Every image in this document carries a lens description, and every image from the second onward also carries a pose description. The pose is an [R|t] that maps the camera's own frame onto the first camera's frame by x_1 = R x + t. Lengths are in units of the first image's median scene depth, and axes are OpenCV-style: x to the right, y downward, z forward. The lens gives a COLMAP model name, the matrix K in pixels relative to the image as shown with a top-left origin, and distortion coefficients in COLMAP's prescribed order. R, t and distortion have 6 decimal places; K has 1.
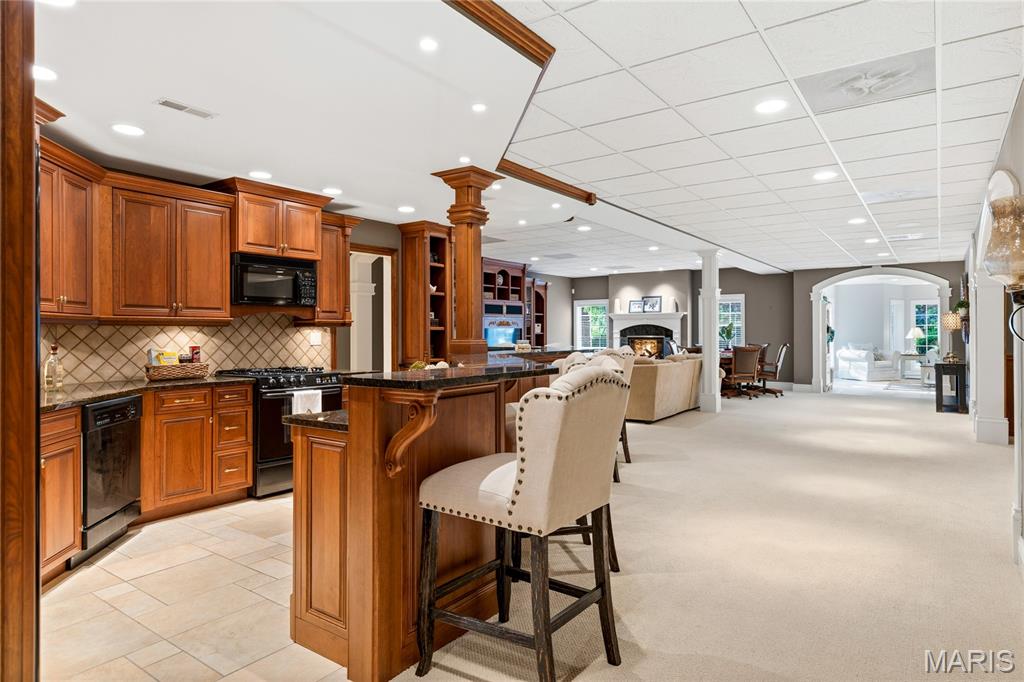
lens RADIAL K [[600.2, 0, 518.6], [0, 600.2, 328.0], [0, 0, 1]] dist [0.002377, -0.000386]
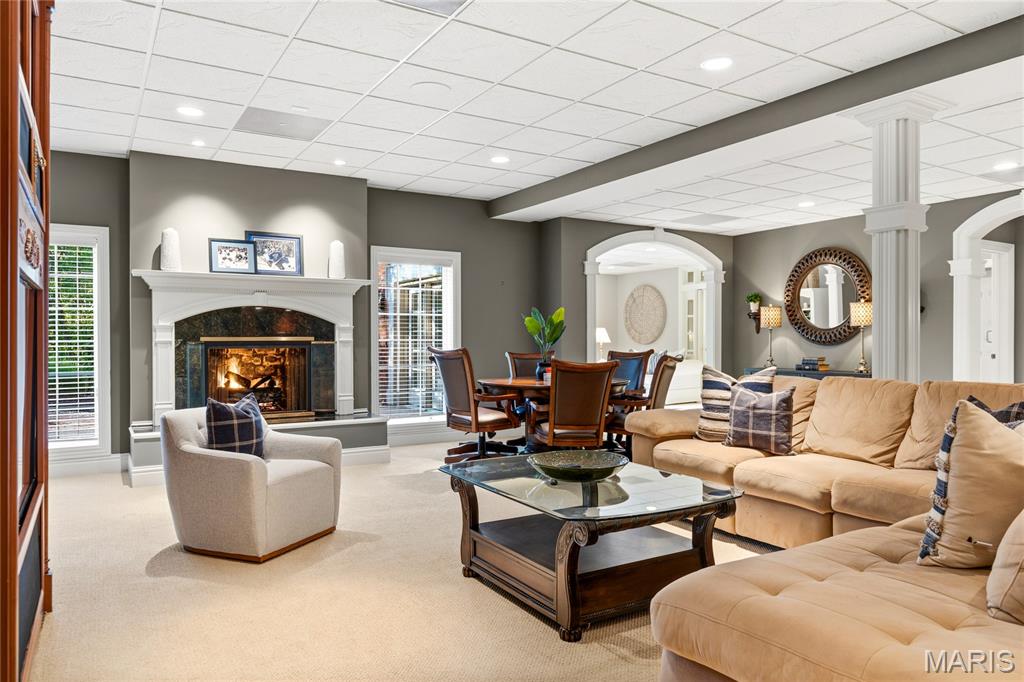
lens RADIAL K [[688.4, 0, 510.7], [0, 688.4, 345.7], [0, 0, 1]] dist [-0.000108, 0.001357]
pose [[0.395844, -0.007736, 0.918285, -0.235438], [-0.005590, 0.999926, 0.010834, 0.025410], [-0.918301, -0.009422, 0.395771, 1.343157]]
